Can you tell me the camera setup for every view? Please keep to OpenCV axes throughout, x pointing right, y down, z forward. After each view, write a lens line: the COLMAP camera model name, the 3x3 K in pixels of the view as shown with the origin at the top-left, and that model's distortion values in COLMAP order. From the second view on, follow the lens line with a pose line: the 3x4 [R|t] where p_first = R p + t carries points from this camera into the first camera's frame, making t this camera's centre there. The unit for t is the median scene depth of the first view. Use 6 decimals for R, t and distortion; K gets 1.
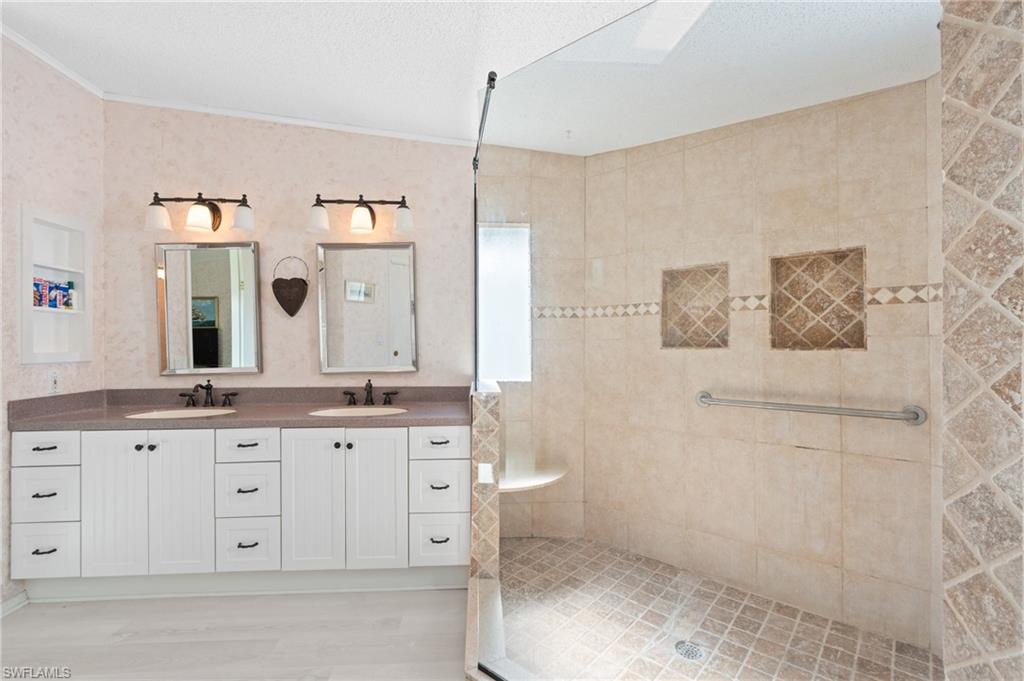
lens RADIAL K [[464.9, 0, 512.4], [0, 464.9, 340.5], [0, 0, 1]] dist [-0.003533, 0.002431]
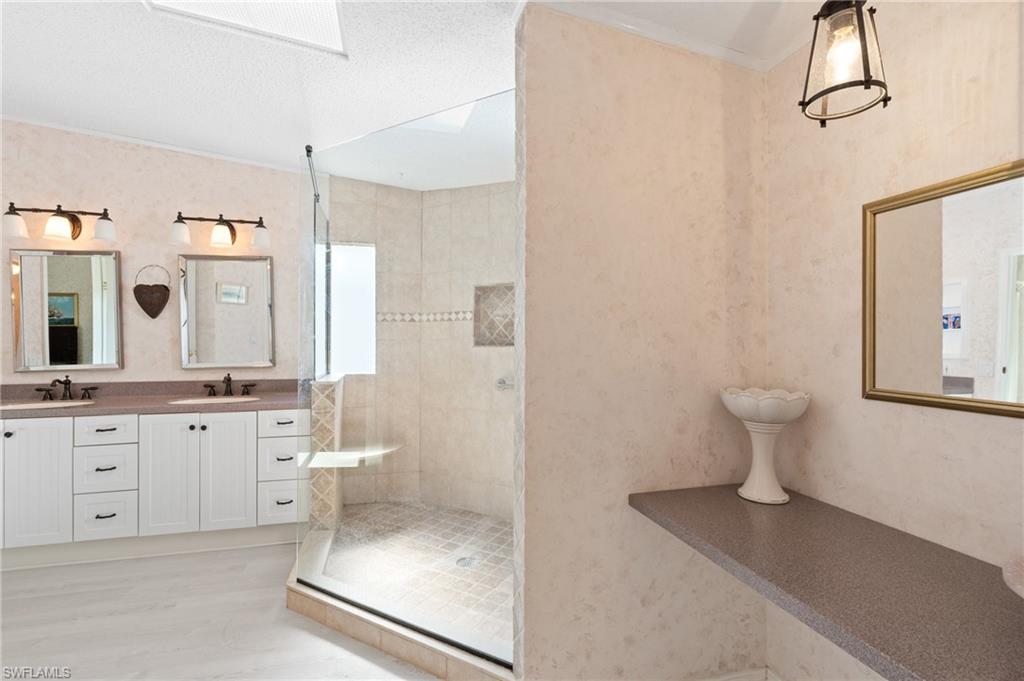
lens RADIAL K [[464.9, 0, 512.6], [0, 464.9, 337.3], [0, 0, 1]] dist [-0.003533, 0.002431]
pose [[0.982441, 0.003325, 0.186541, 0.186109], [-0.002353, 0.999982, -0.005428, -0.002086], [-0.186556, 0.004894, 0.982432, -0.292241]]
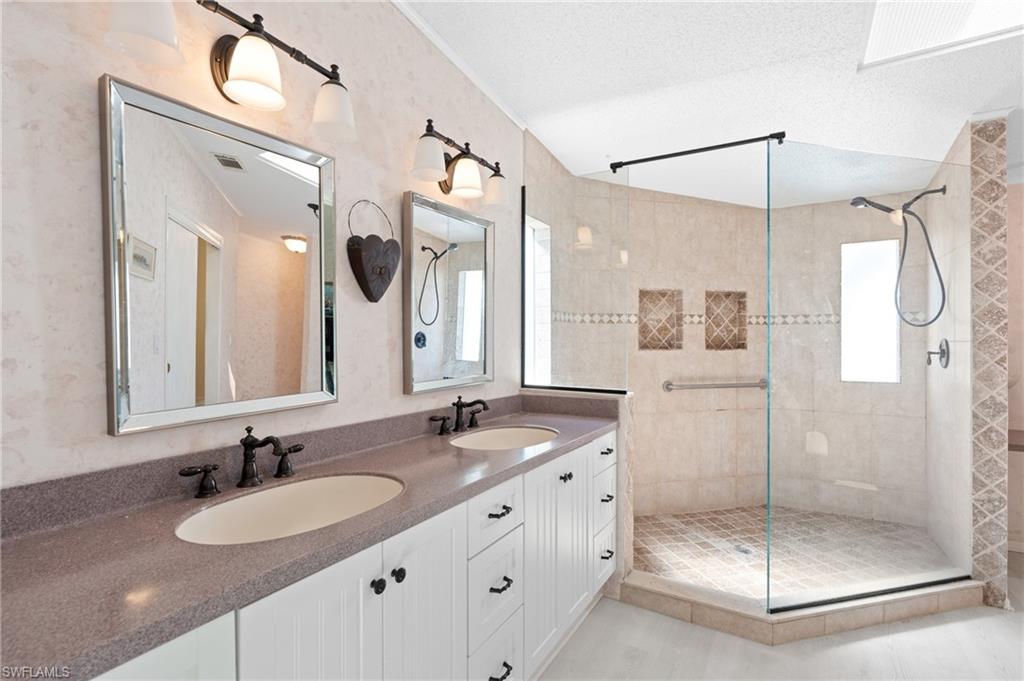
lens RADIAL K [[464.9, 0, 521.5], [0, 464.9, 343.5], [0, 0, 1]] dist [-0.003533, 0.002431]
pose [[0.564343, 0.003191, 0.825534, -0.926207], [-0.006254, 0.999980, 0.000410, 0.000144], [-0.825517, -0.005394, 0.564352, 0.544656]]
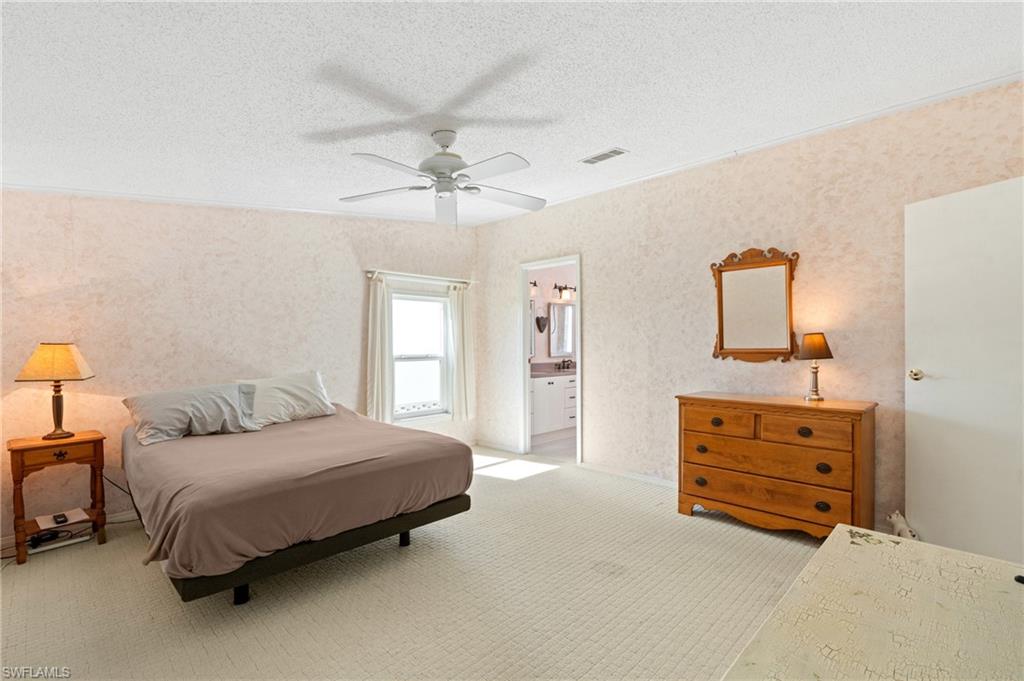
lens RADIAL K [[464.9, 0, 515.8], [0, 464.9, 340.6], [0, 0, 1]] dist [-0.003533, 0.002431]
pose [[0.762887, 0.003727, 0.646521, -2.266216], [-0.004680, 0.999989, -0.000242, -0.012319], [-0.646515, -0.002841, 0.762896, -0.776590]]
